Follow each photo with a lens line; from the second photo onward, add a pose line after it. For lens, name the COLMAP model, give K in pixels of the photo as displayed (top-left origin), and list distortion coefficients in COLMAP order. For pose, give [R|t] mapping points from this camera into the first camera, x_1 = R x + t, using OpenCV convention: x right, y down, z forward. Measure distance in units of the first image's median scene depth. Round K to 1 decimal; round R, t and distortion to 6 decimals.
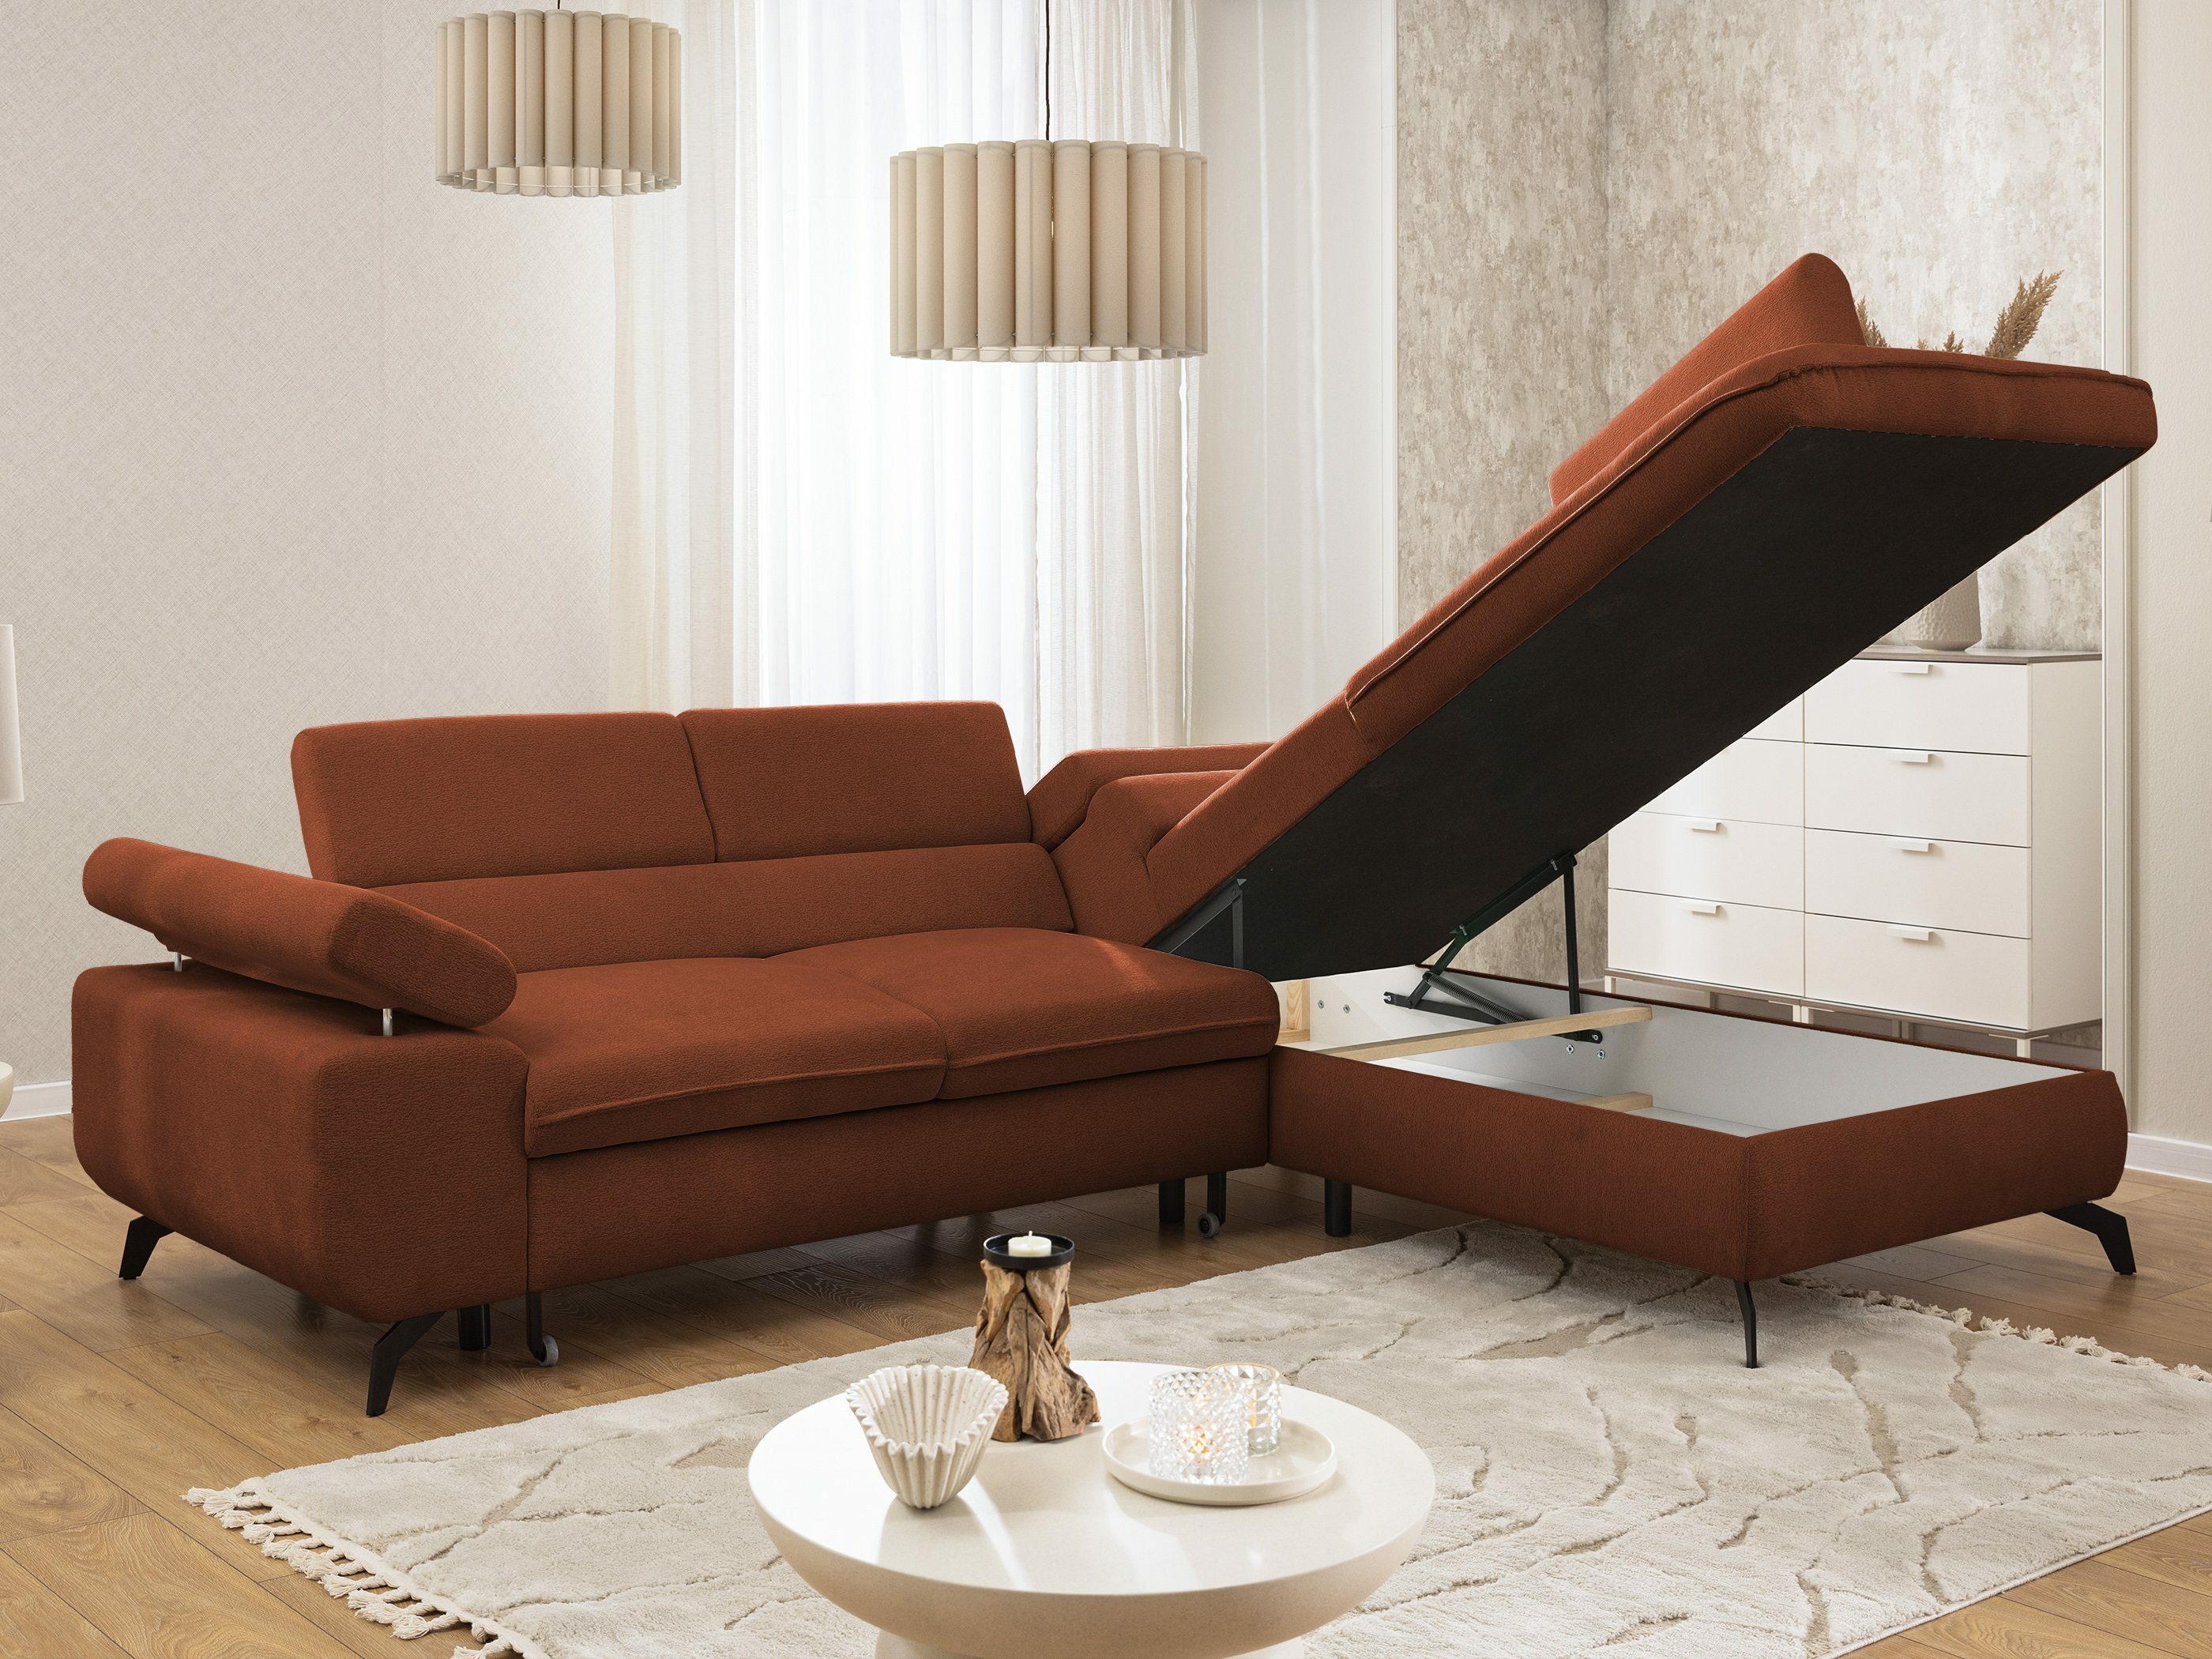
lens RADIAL K [[3300.2, 0, 1106.0], [0, 3300.2, 829.5], [0, 0, 1]] dist [-0.016859, -0.028402]
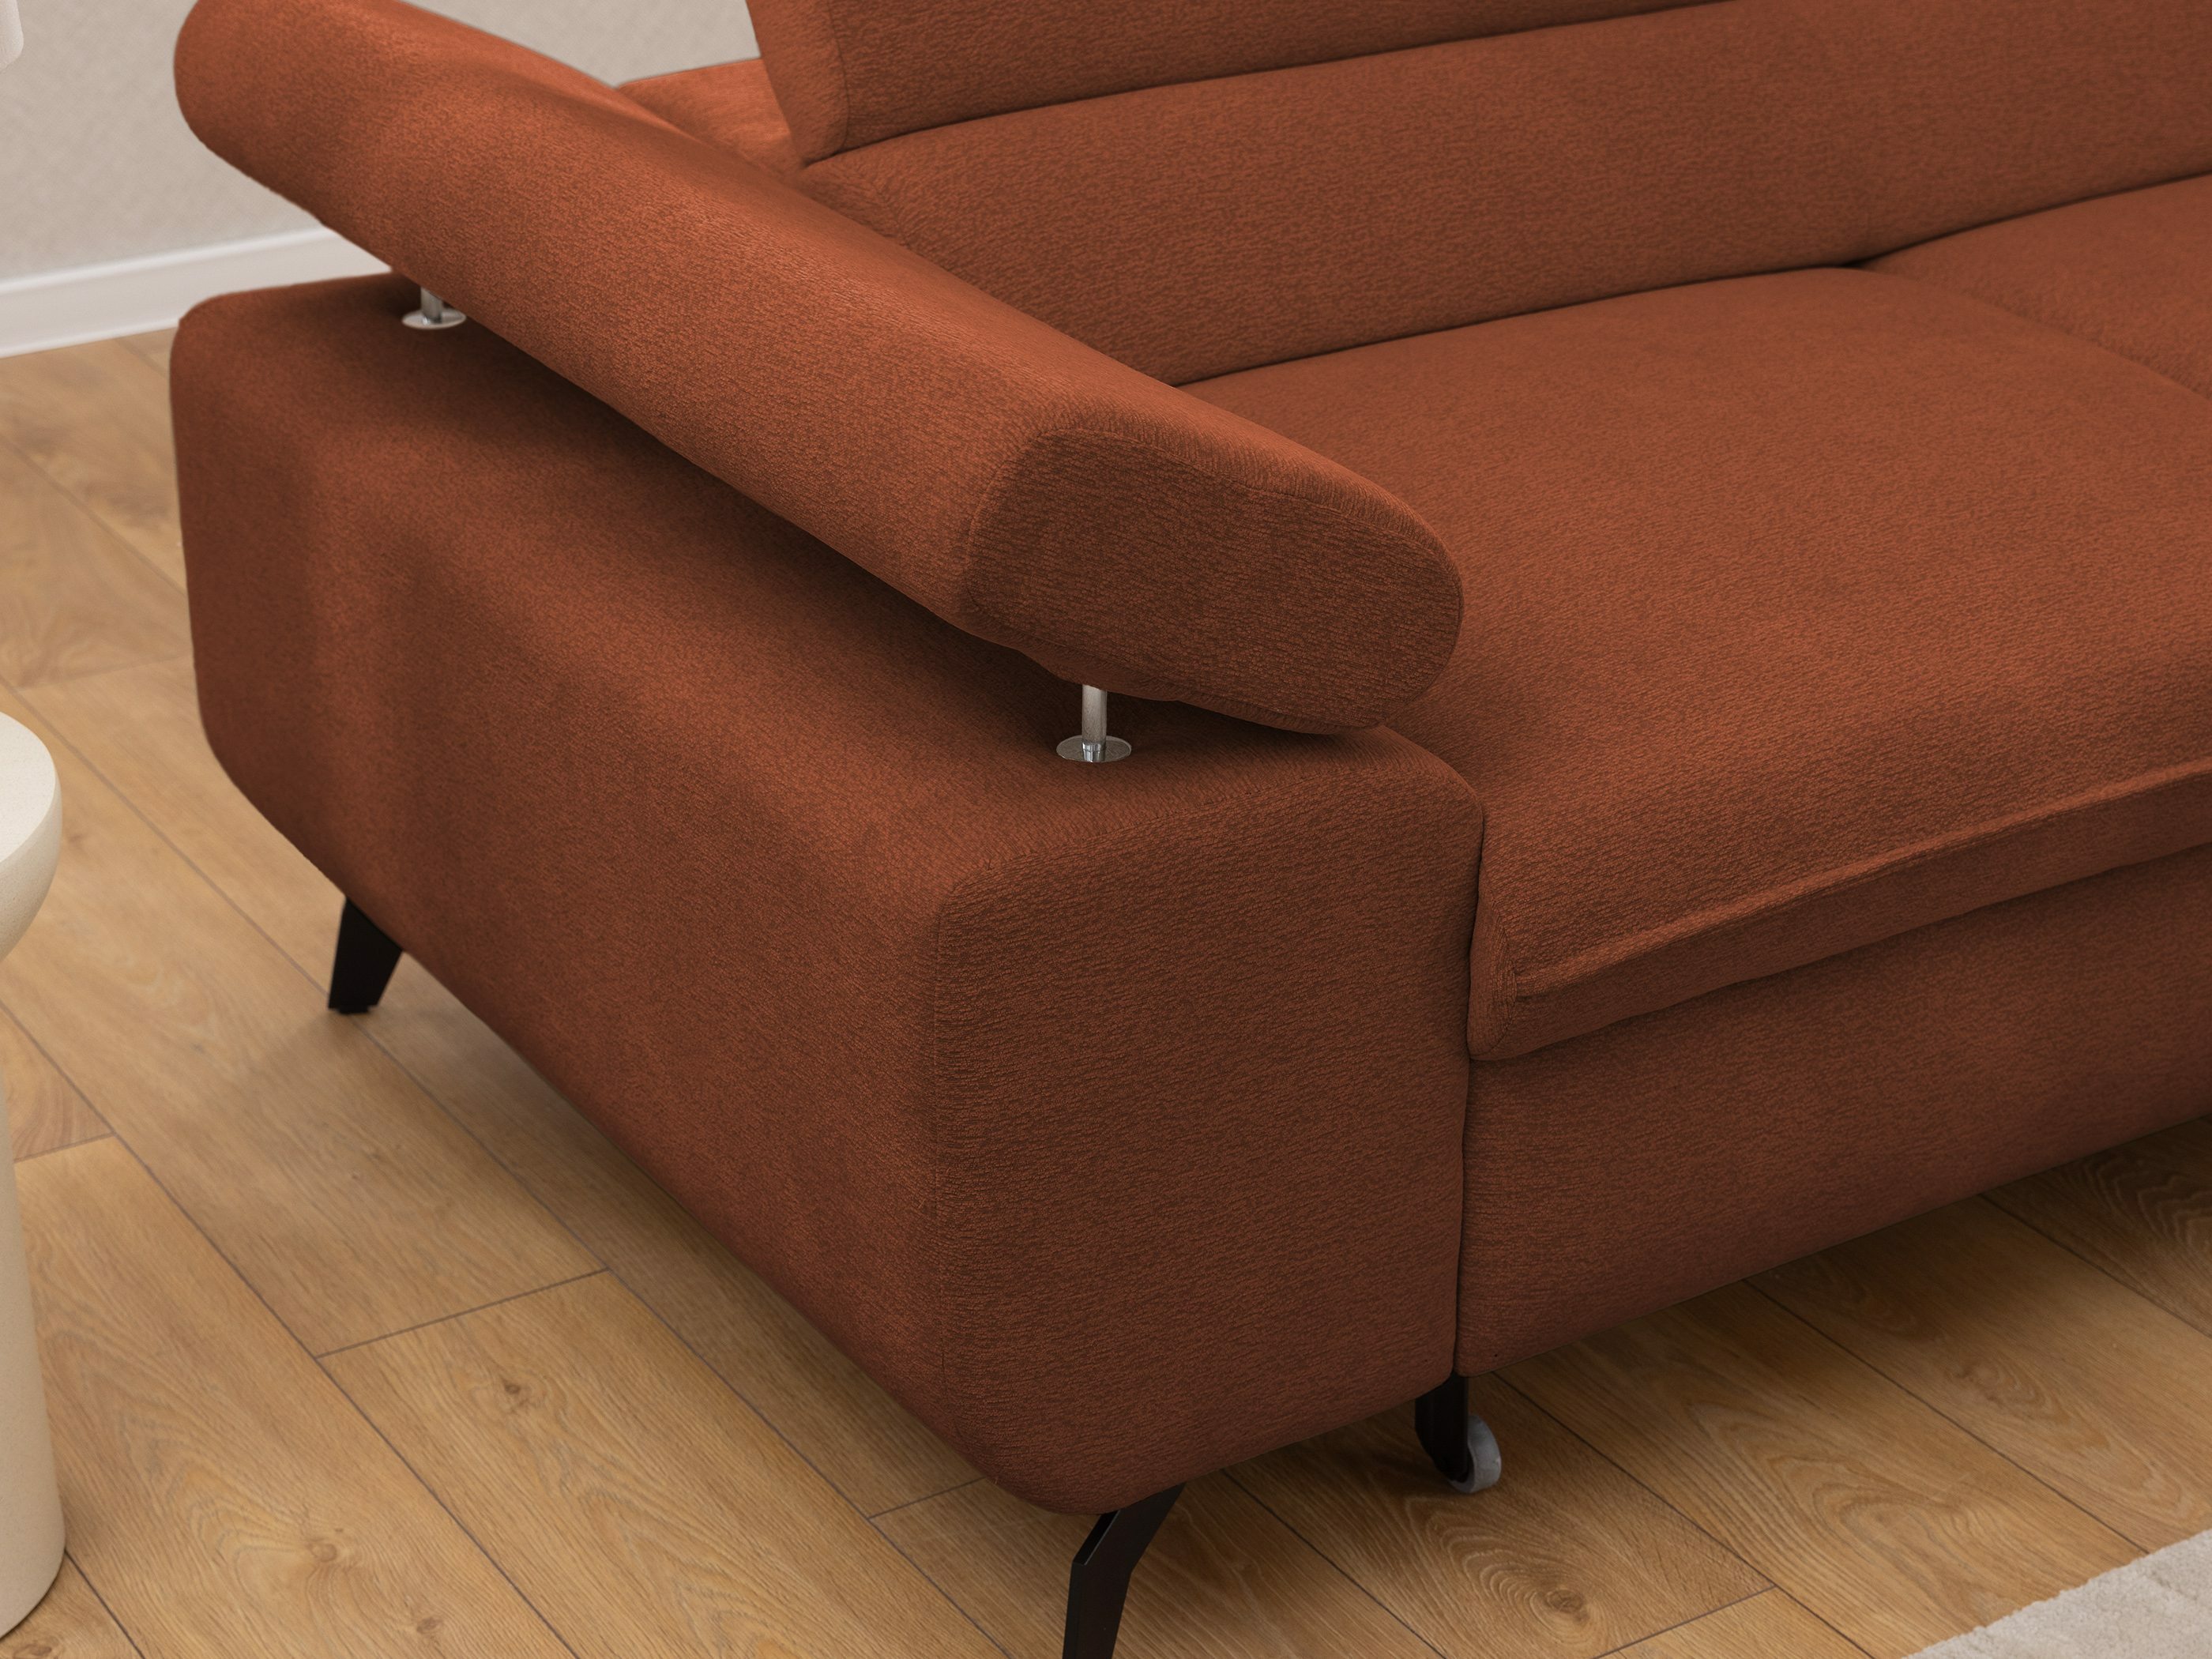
lens RADIAL K [[4053.2, 0, 1106.0], [0, 4053.2, 829.5], [0, 0, 1]] dist [-0.011099, -0.087994]
pose [[0.998216, 0.030805, -0.051140, -0.220474], [-0.008338, 0.920141, 0.391498, -0.111717], [0.059116, -0.390374, 0.918757, 0.680452]]
